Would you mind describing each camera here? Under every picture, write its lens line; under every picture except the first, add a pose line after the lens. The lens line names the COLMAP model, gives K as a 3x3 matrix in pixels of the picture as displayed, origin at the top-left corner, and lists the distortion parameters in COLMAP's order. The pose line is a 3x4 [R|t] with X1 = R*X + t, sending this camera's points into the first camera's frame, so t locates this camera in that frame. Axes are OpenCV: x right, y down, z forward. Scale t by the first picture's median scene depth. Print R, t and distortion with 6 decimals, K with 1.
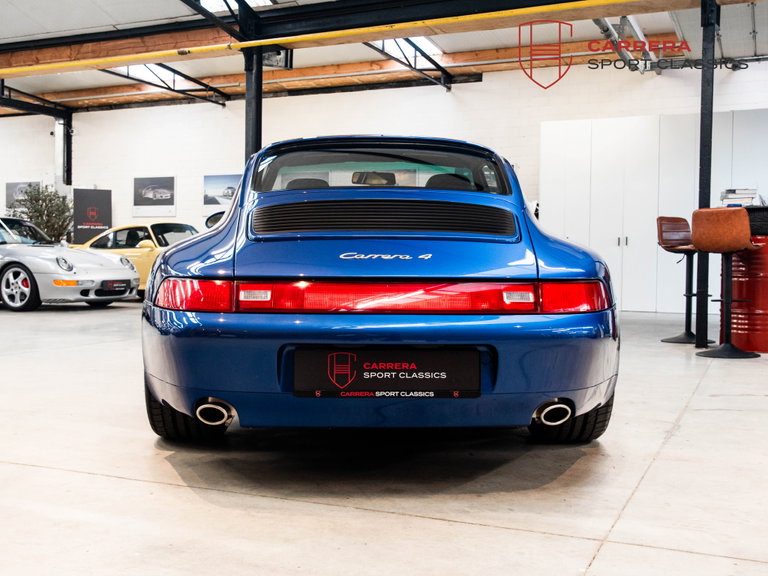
lens RADIAL K [[839.1, 0, 384.0], [0, 839.1, 288.0], [0, 0, 1]] dist [0.005732, -0.002630]
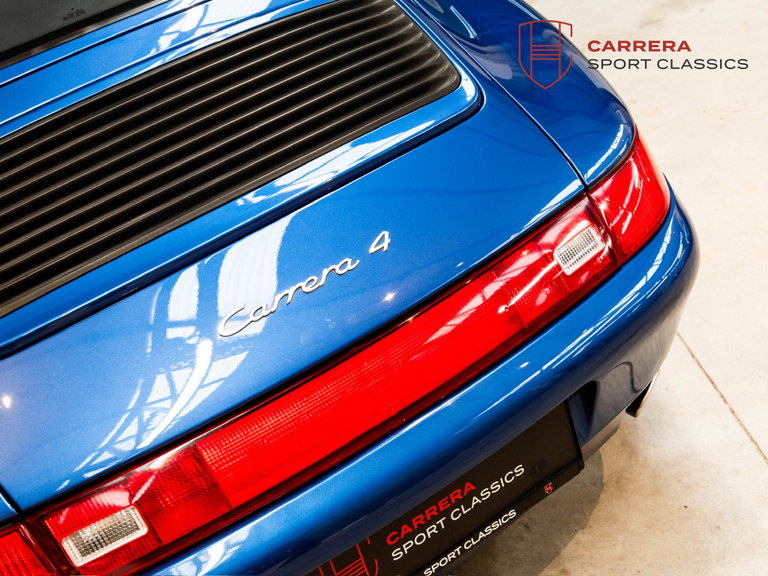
lens RADIAL K [[1240.0, 0, 384.0], [0, 1240.0, 288.0], [0, 0, 1]] dist [0.070991, 0.089466]
pose [[0.810871, -0.446715, 0.378066, -0.224593], [0.216474, 0.829148, 0.515414, -0.382795], [-0.543716, -0.336093, 0.769035, 0.513747]]
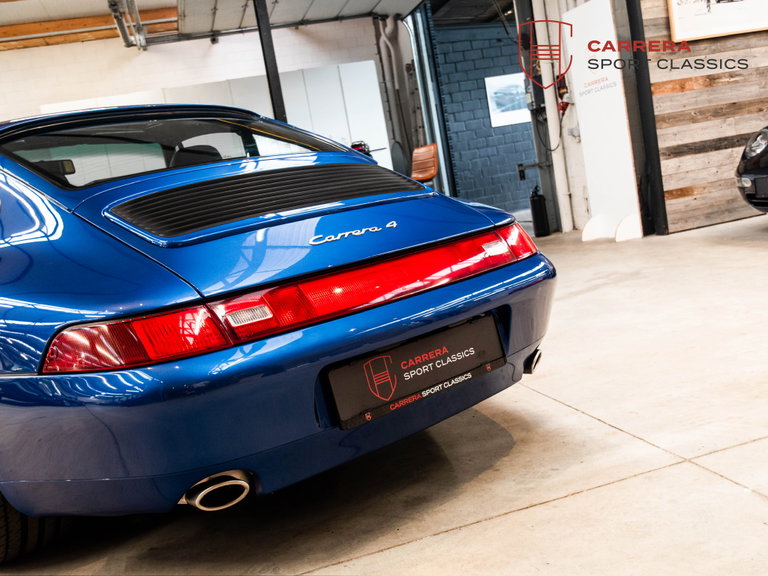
lens RADIAL K [[780.0, 0, 384.0], [0, 780.0, 288.0], [0, 0, 1]] dist [-0.010157, -0.009284]
pose [[0.773366, -0.219819, 0.594630, -0.466725], [0.197107, 0.974848, 0.104021, -0.061972], [-0.602540, 0.036760, 0.797242, 0.407782]]
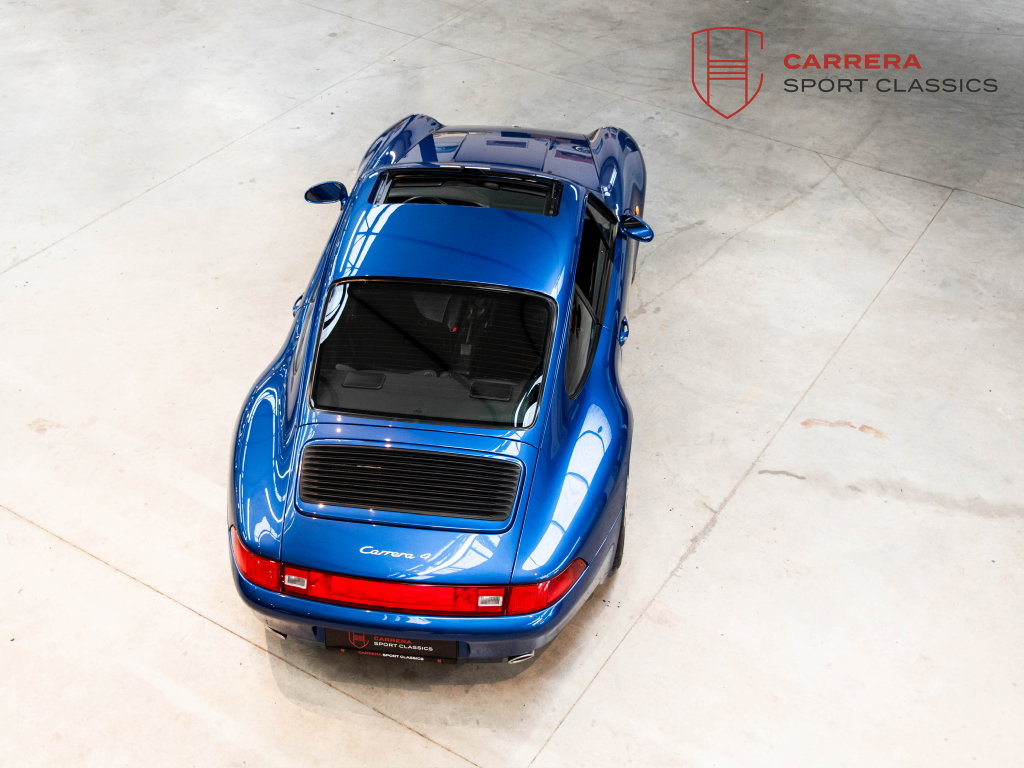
lens RADIAL K [[1192.2, 0, 512.0], [0, 1192.2, 384.0], [0, 0, 1]] dist [0.060769, -0.001028]
pose [[0.987941, 0.094967, -0.122285, 0.403448], [-0.004716, 0.807889, 0.589316, -1.413750], [0.154758, -0.581633, 0.798594, -0.301094]]
